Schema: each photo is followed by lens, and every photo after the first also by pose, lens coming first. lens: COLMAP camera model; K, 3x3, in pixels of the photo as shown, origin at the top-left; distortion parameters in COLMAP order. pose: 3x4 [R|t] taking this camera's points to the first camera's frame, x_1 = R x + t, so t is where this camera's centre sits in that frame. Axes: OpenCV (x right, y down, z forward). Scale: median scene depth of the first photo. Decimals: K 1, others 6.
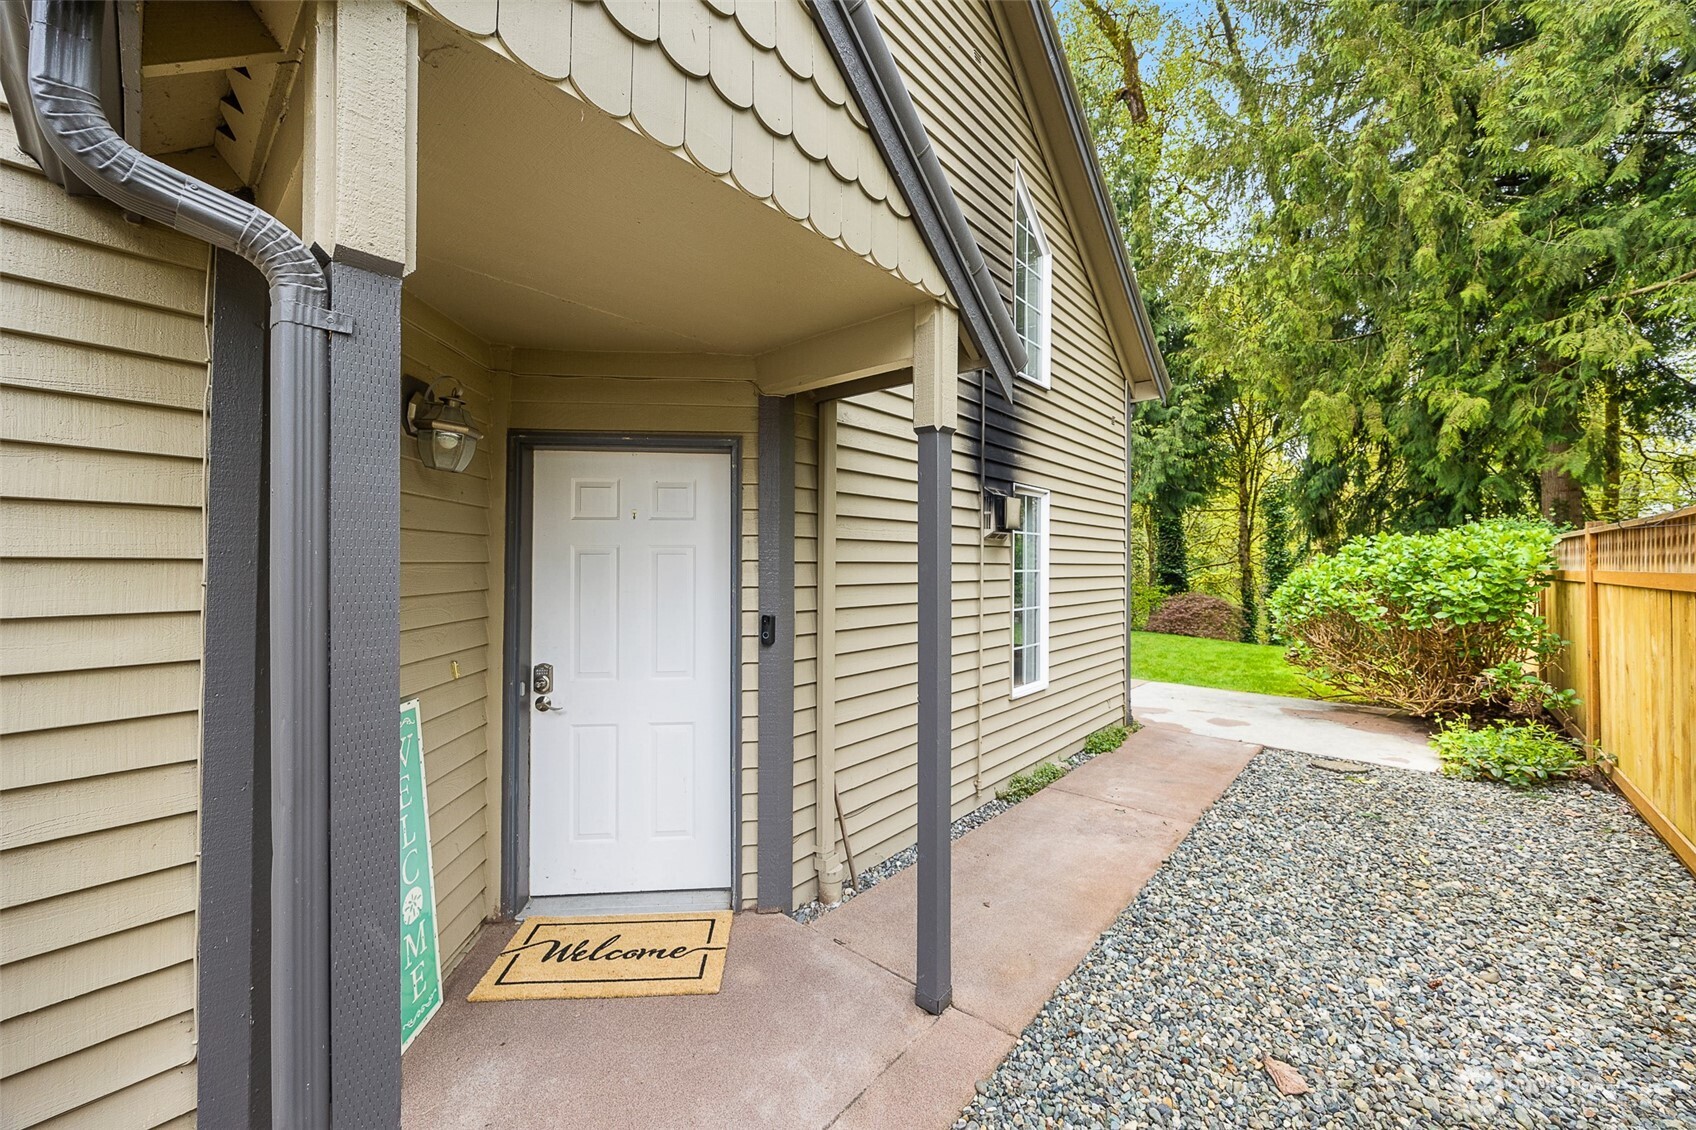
lens RADIAL K [[642.7, 0, 853.3], [0, 642.7, 558.1], [0, 0, 1]] dist [-0.000897, -0.000582]
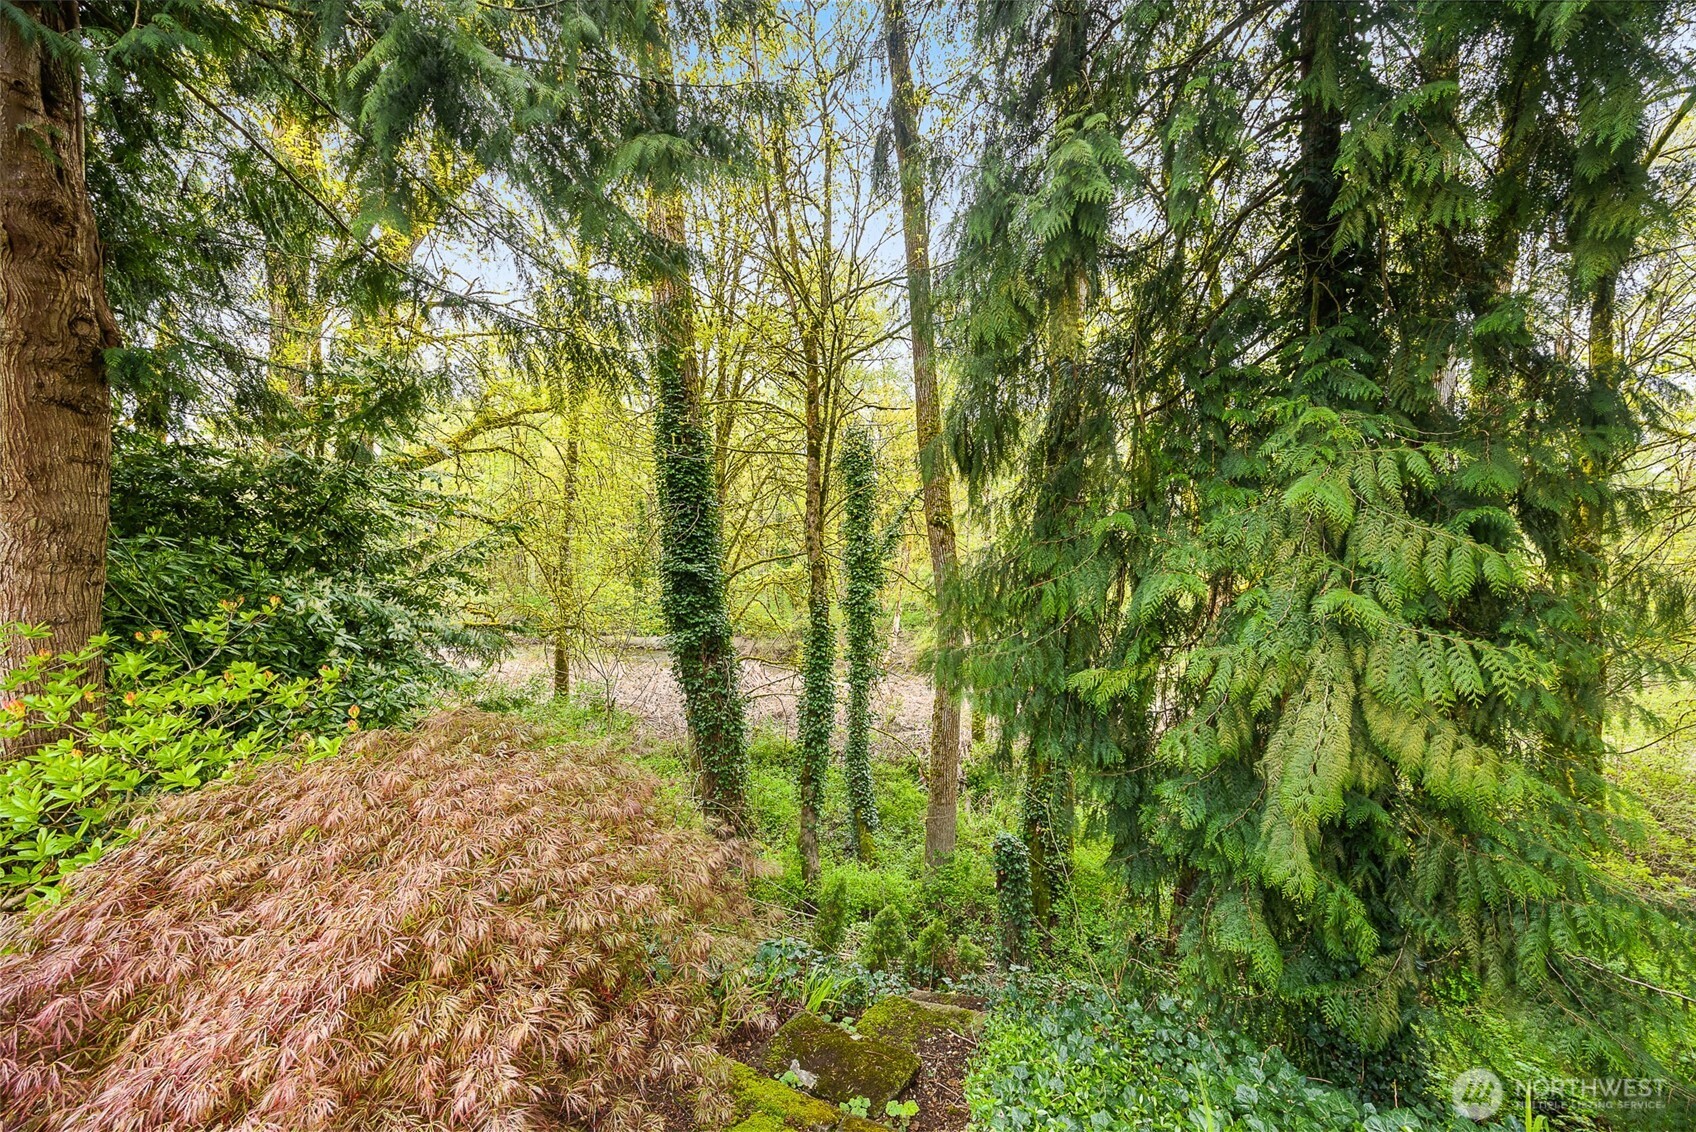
lens RADIAL K [[657.9, 0, 843.3], [0, 657.9, 579.7], [0, 0, 1]] dist [-0.002579, 0.000168]
pose [[0.840833, -0.015282, 0.541079, 0.326444], [-0.005861, 0.999286, 0.037331, 0.010009], [-0.541263, -0.034561, 0.840143, 0.516295]]
